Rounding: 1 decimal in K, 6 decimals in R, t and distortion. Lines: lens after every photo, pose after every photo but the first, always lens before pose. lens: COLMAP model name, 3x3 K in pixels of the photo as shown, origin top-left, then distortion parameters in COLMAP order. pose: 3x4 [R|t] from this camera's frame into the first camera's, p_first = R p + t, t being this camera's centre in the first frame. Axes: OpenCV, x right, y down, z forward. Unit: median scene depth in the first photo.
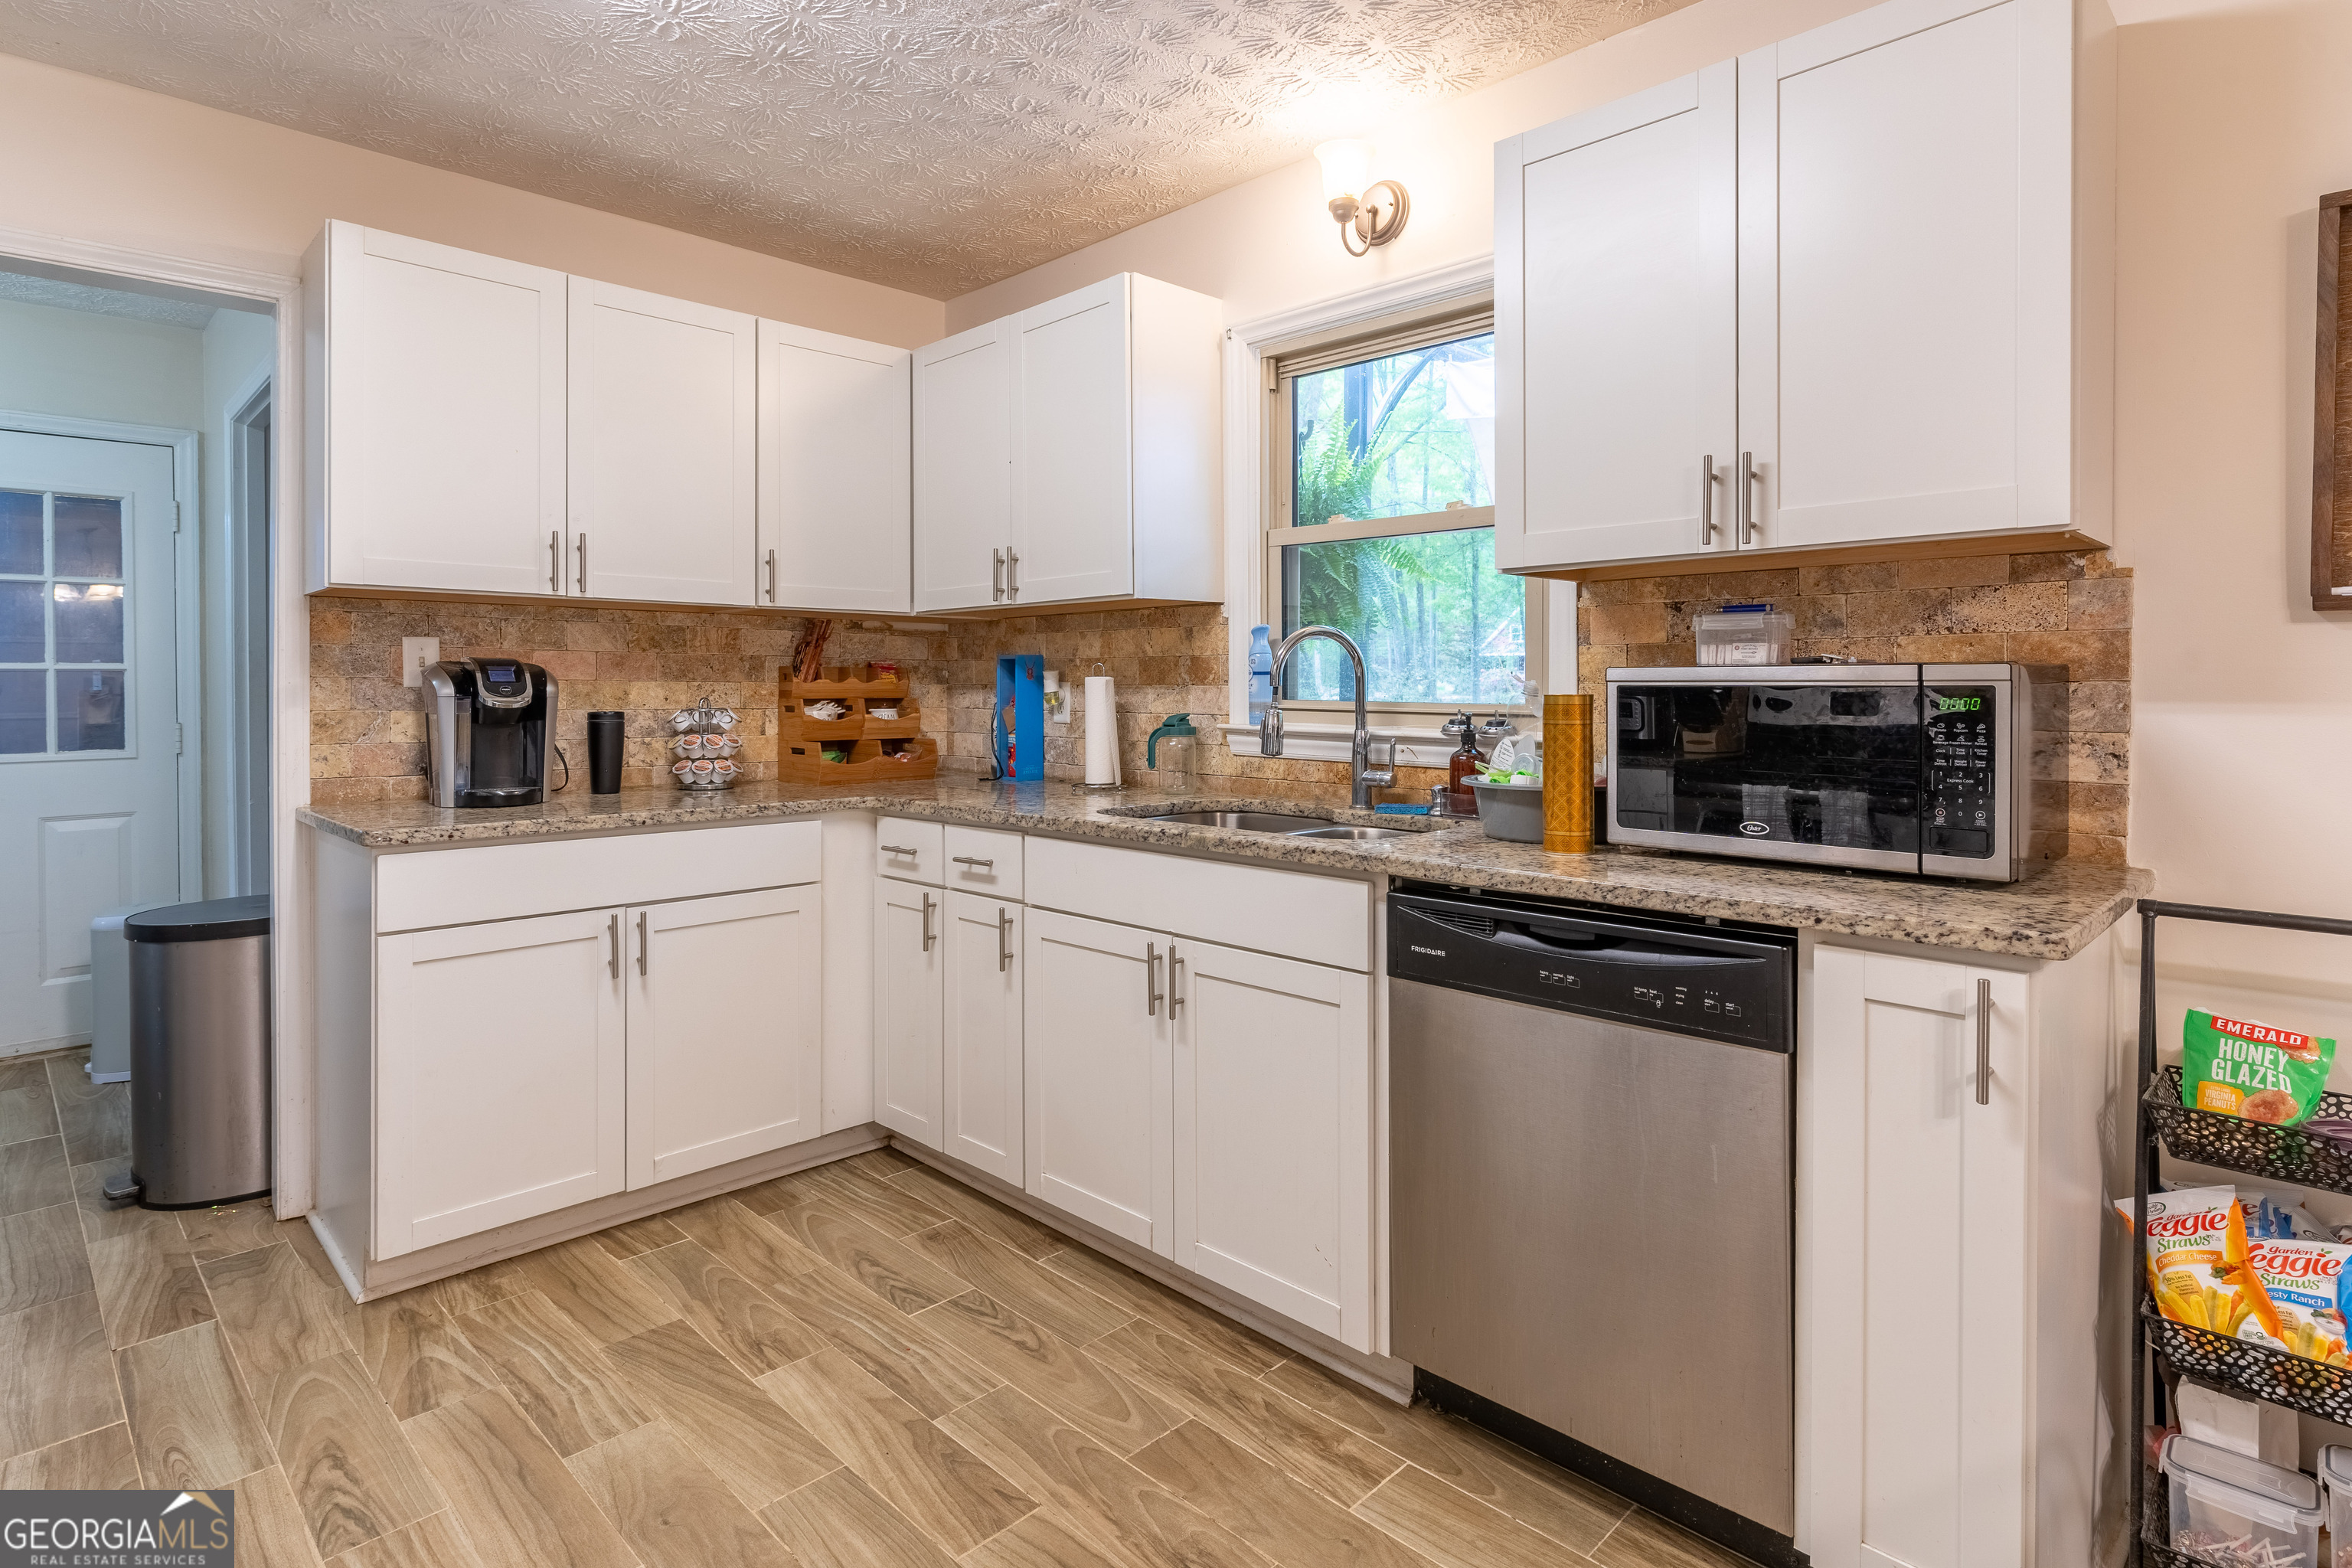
lens RADIAL K [[1174.8, 0, 1205.4], [0, 1174.8, 688.0], [0, 0, 1]] dist [0.001131, -0.001603]
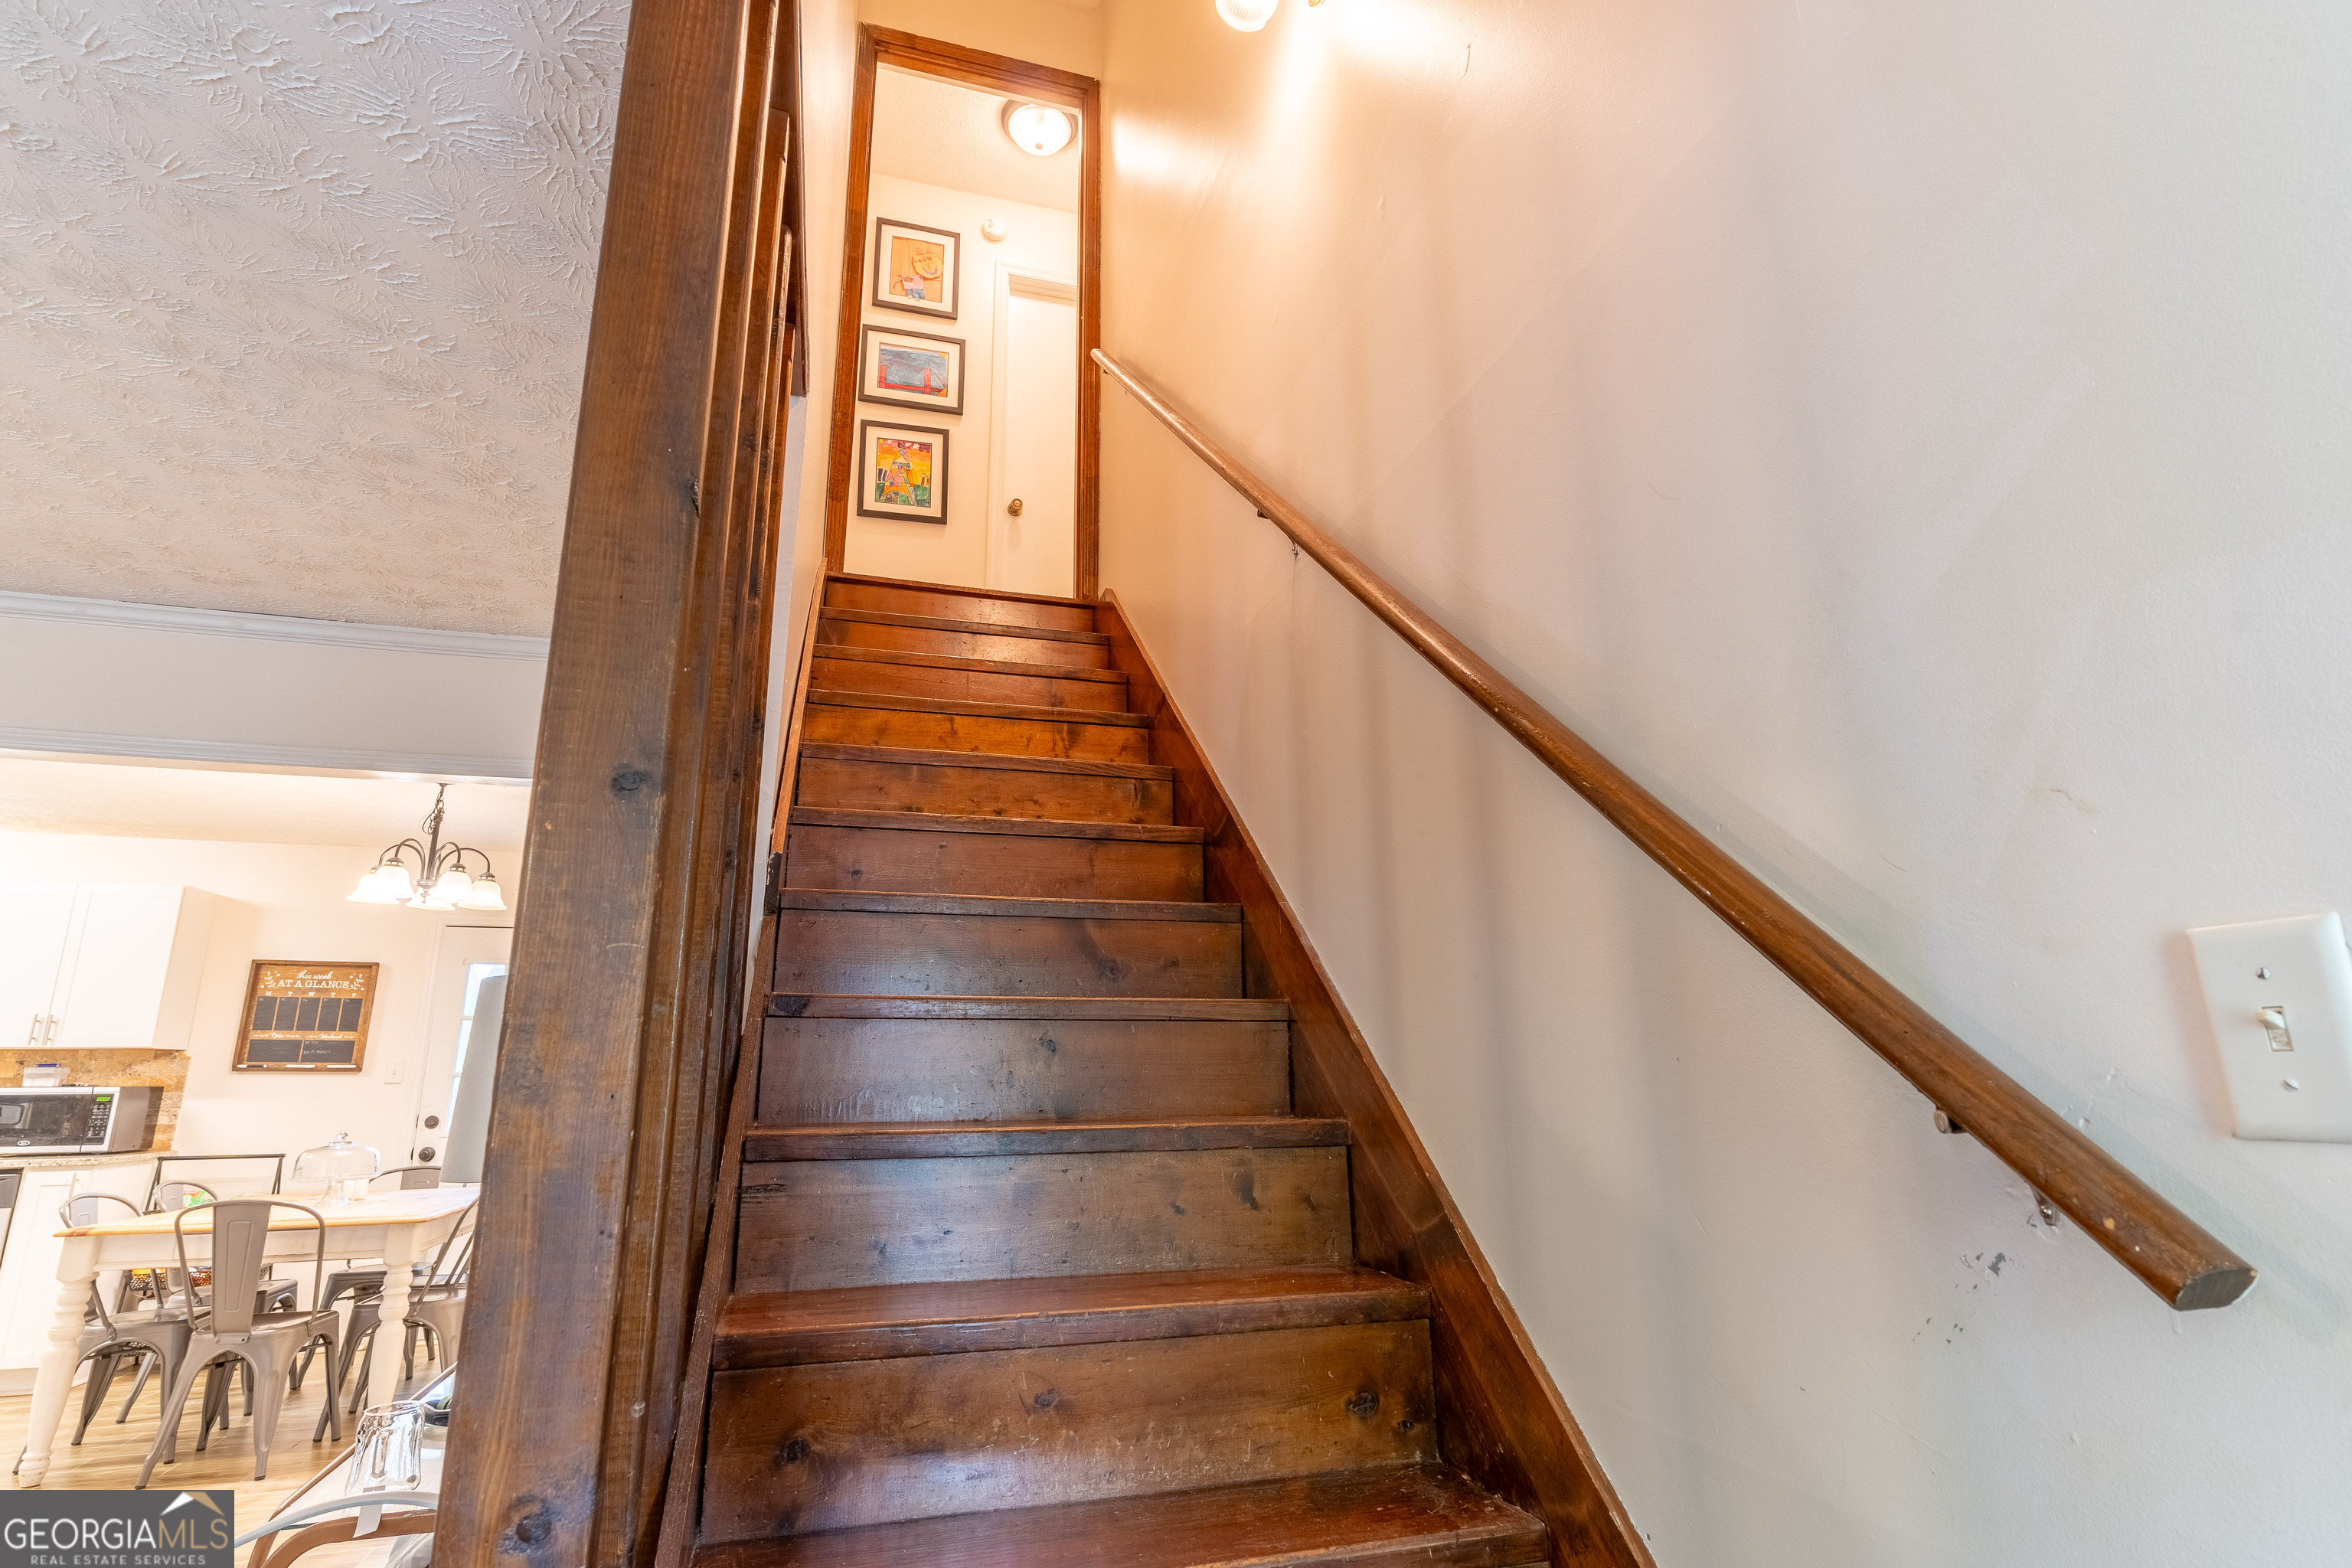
lens RADIAL K [[1174.8, 0, 1164.6], [0, 1174.8, 776.8], [0, 0, 1]] dist [0.001131, -0.001603]
pose [[0.499981, 0.214704, 0.839000, -0.576890], [0.012274, 0.966928, -0.254755, 0.009932], [-0.865949, 0.137671, 0.480810, -2.247739]]
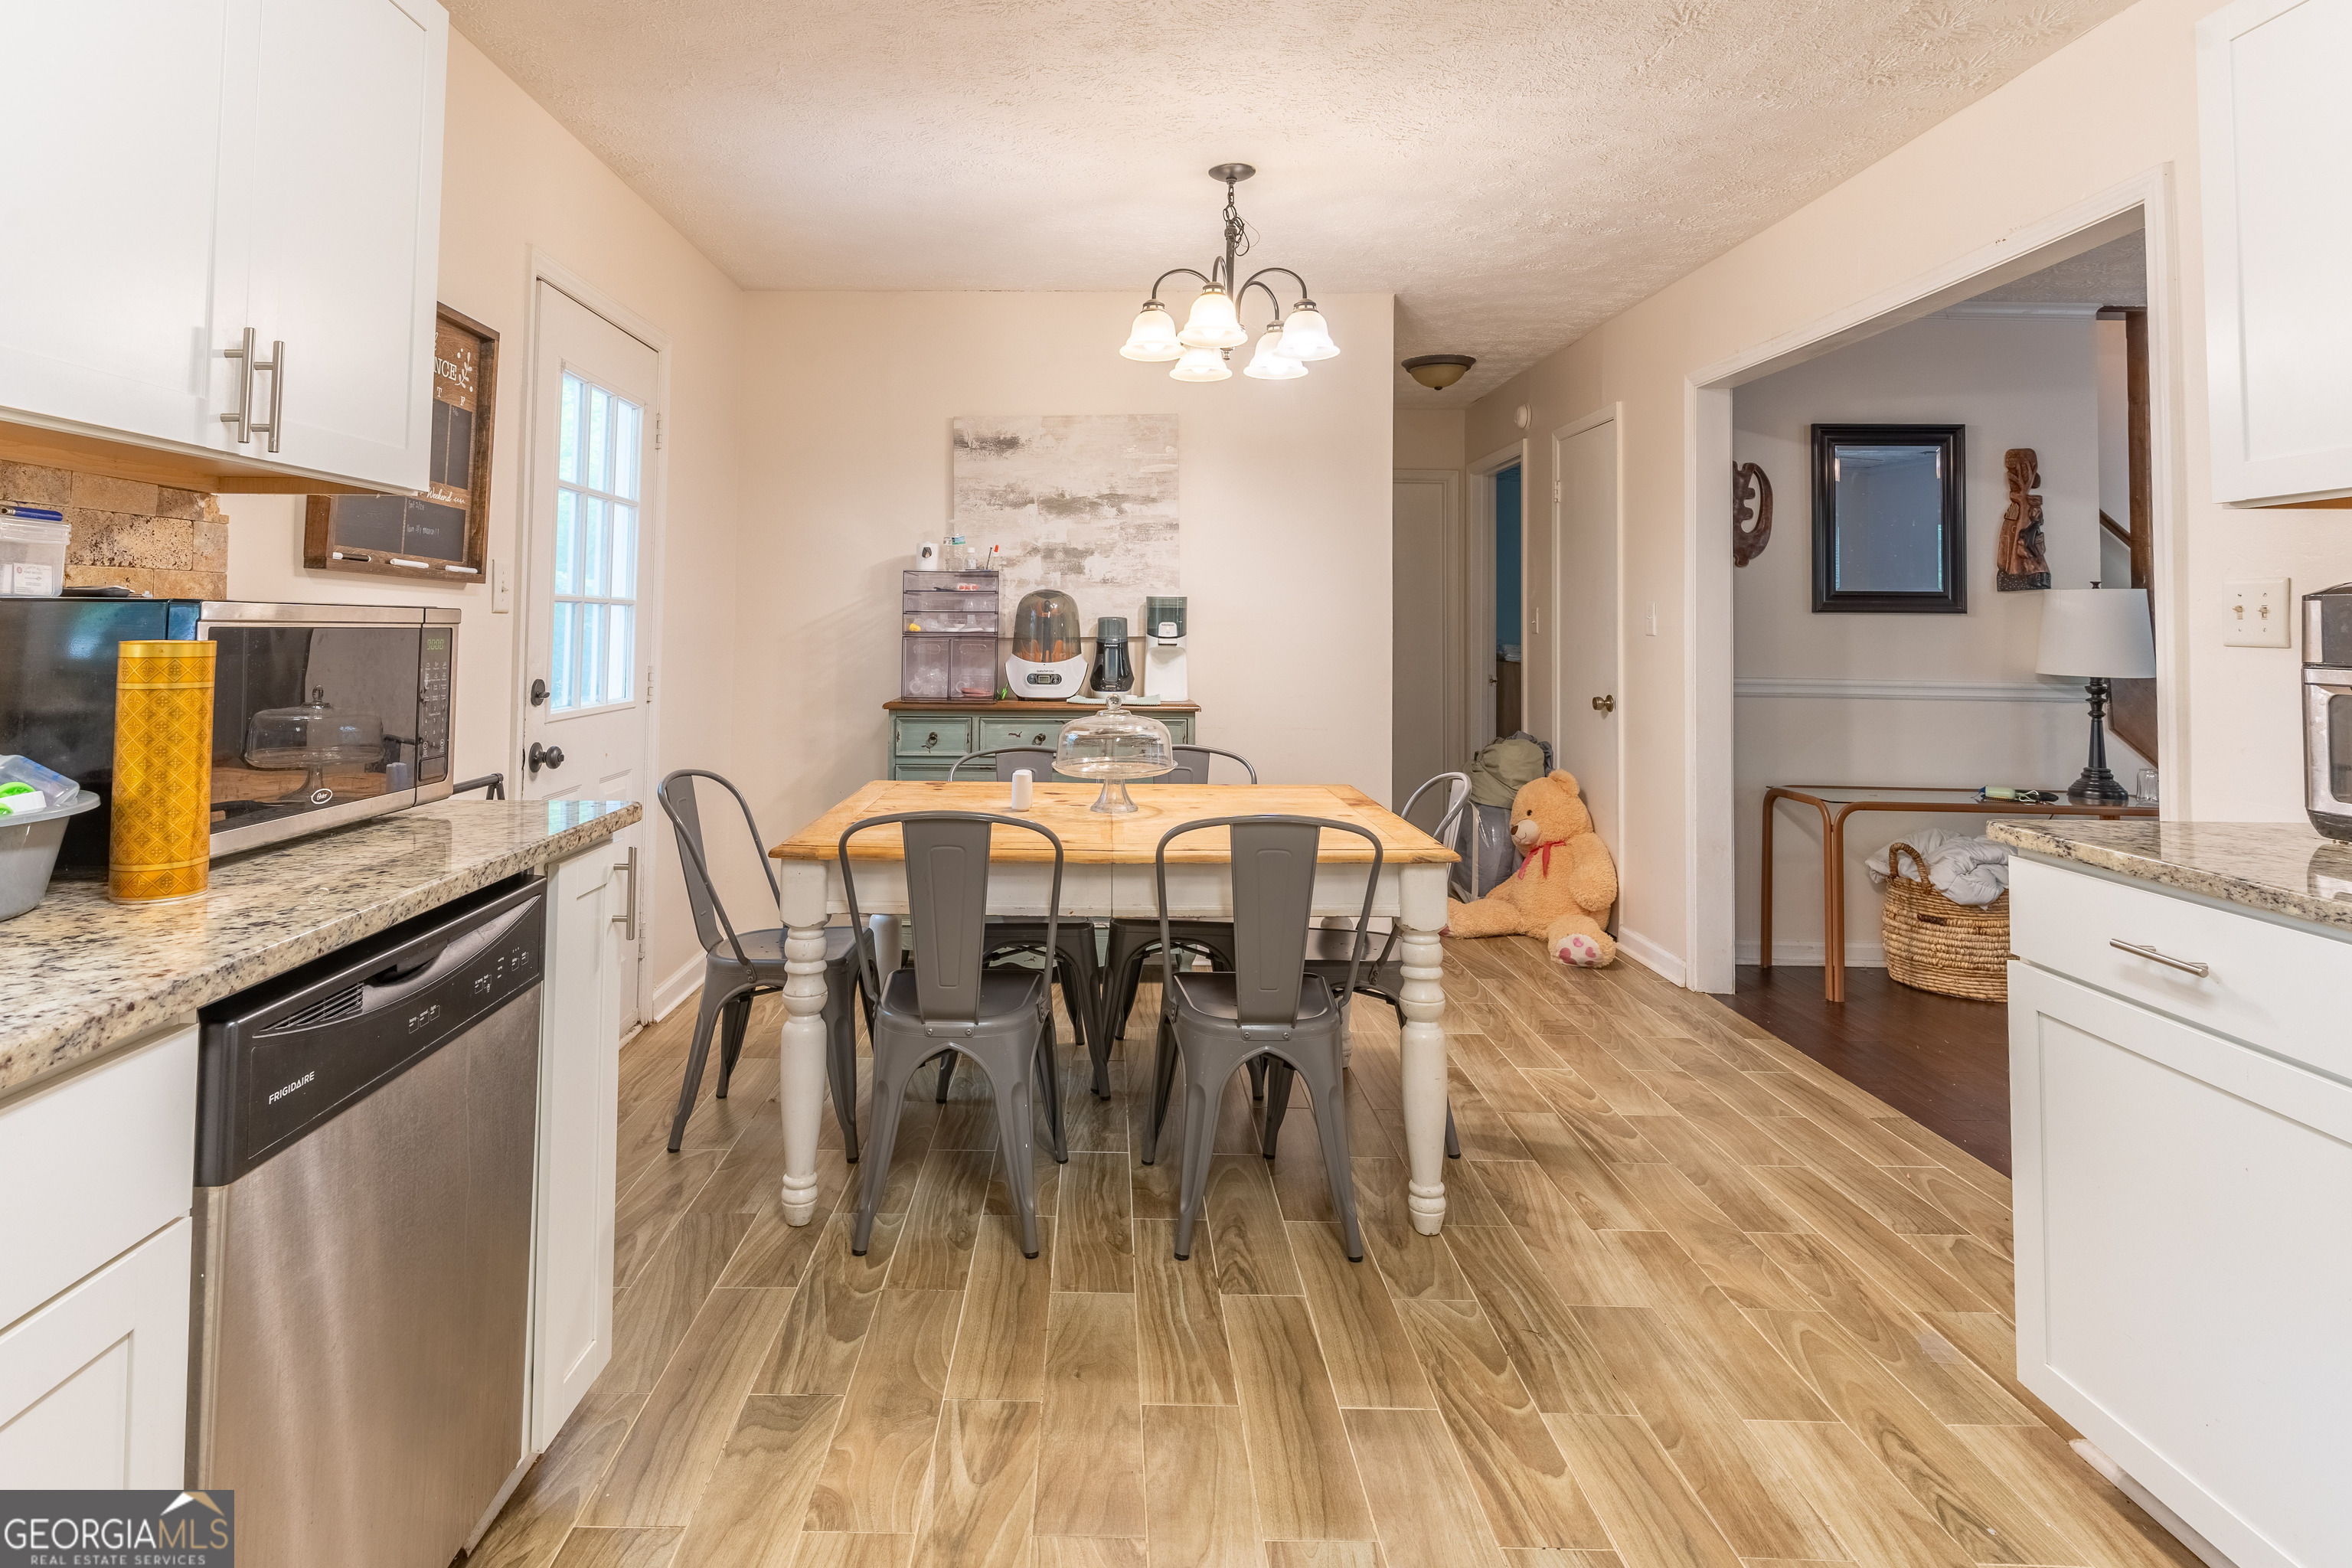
lens RADIAL K [[1174.8, 0, 1093.8], [0, 1174.8, 583.2], [0, 0, 1]] dist [0.001131, -0.001603]
pose [[-0.670767, 0.027084, 0.741173, -0.378690], [-0.003037, 0.999224, -0.039261, -0.001544], [-0.741662, -0.028586, -0.670165, 0.820149]]
